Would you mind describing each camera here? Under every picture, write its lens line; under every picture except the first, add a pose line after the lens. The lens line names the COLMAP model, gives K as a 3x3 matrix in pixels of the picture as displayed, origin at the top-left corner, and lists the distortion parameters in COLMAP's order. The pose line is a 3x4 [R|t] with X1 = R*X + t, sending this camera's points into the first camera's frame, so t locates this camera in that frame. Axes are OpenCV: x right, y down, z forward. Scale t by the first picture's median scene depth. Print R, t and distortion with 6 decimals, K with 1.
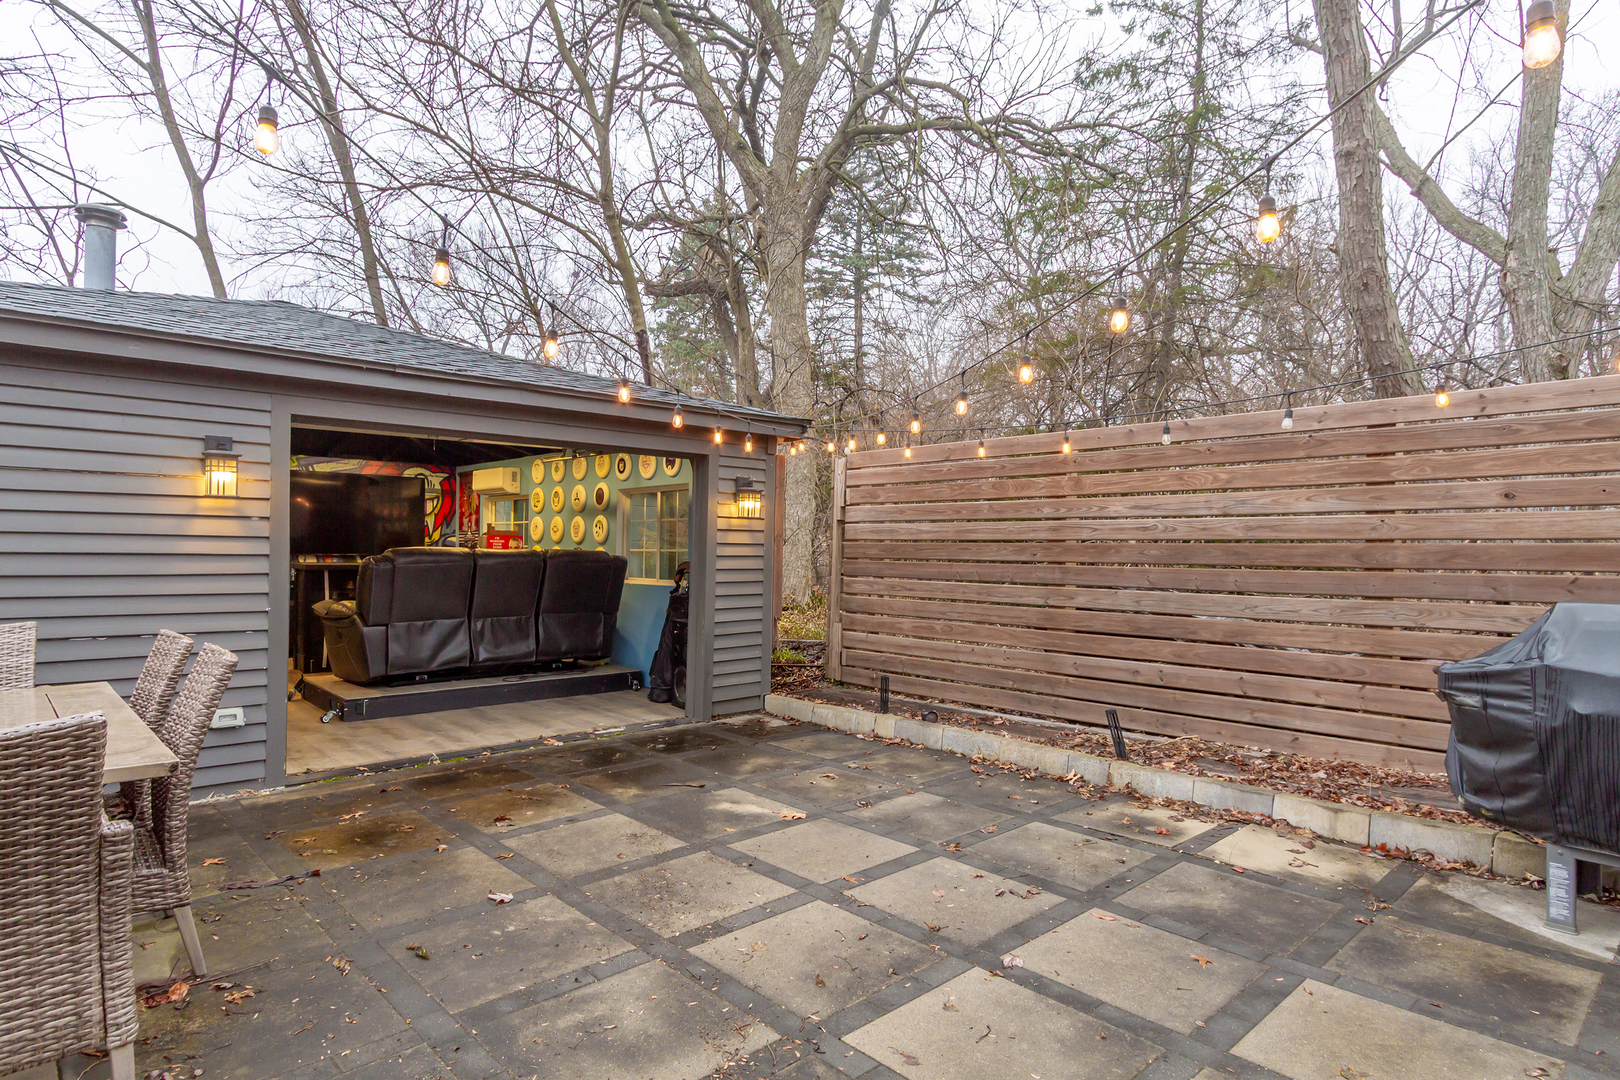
lens RADIAL K [[883.6, 0, 810.0], [0, 883.6, 540.0], [0, 0, 1]] dist [-0.000114, 0.000004]
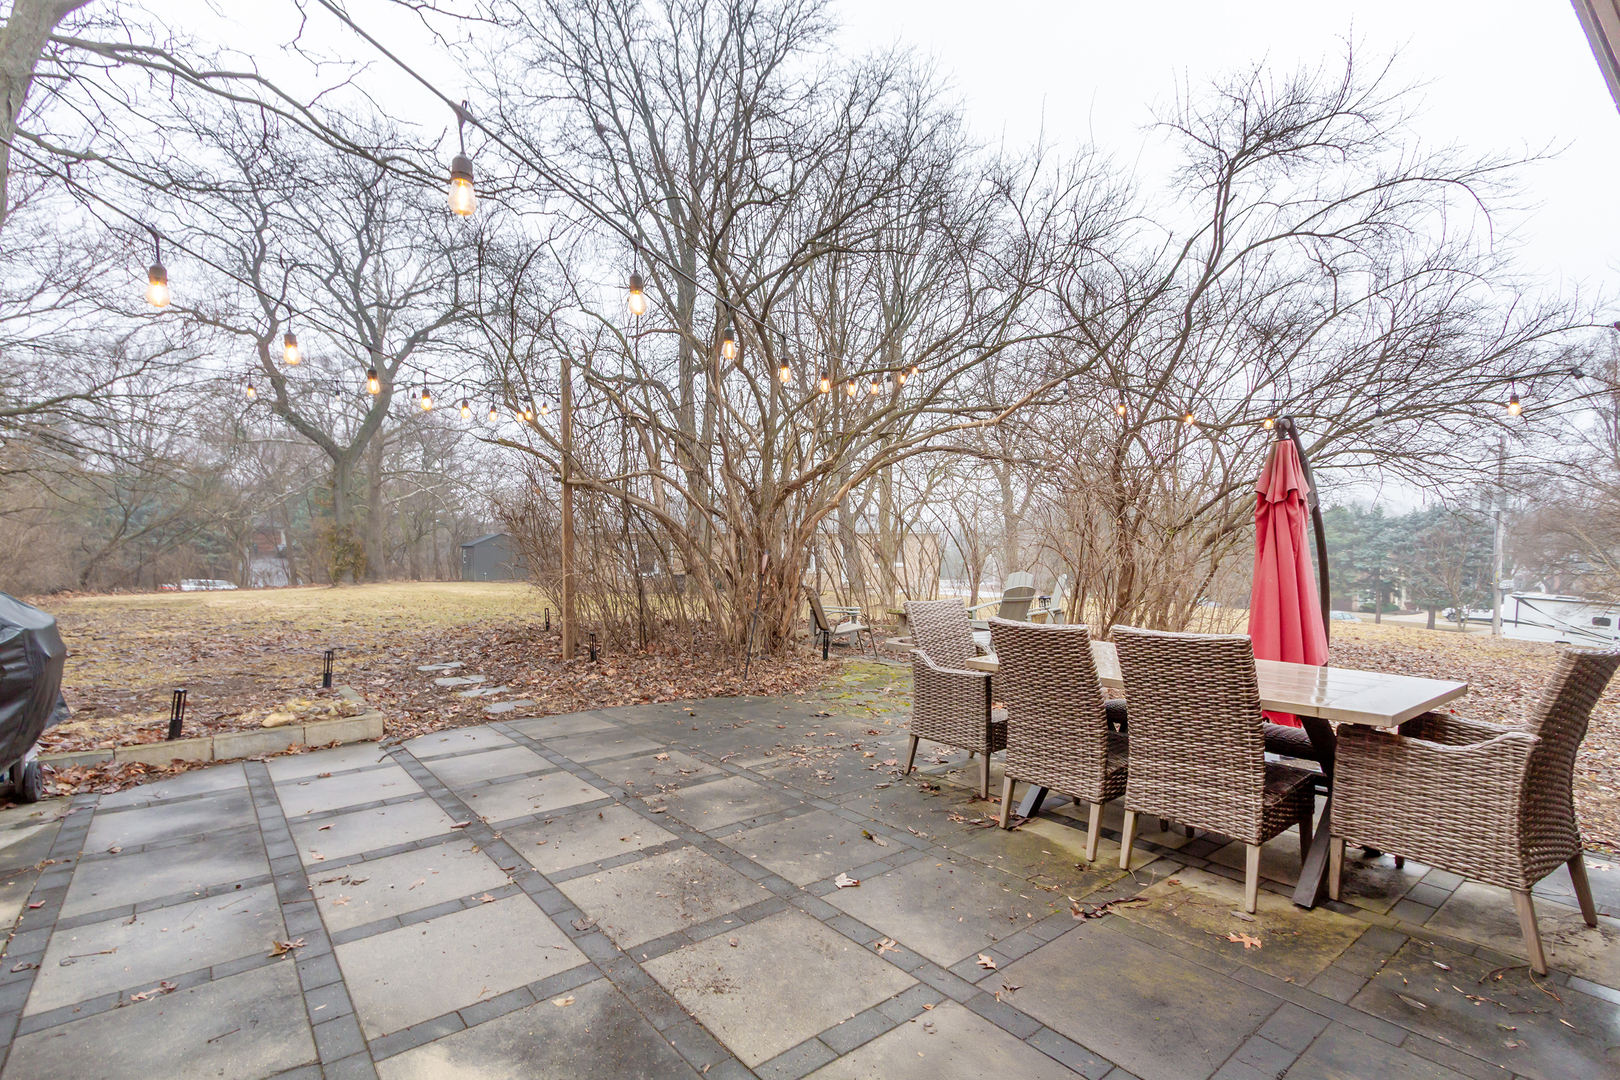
lens RADIAL K [[763.3, 0, 803.2], [0, 763.3, 542.4], [0, 0, 1]] dist [0.002094, -0.000077]
pose [[-0.996421, -0.004418, 0.084410, -0.404482], [-0.005105, 0.999956, -0.007928, 0.018459], [-0.084371, -0.008330, -0.996400, 2.048439]]
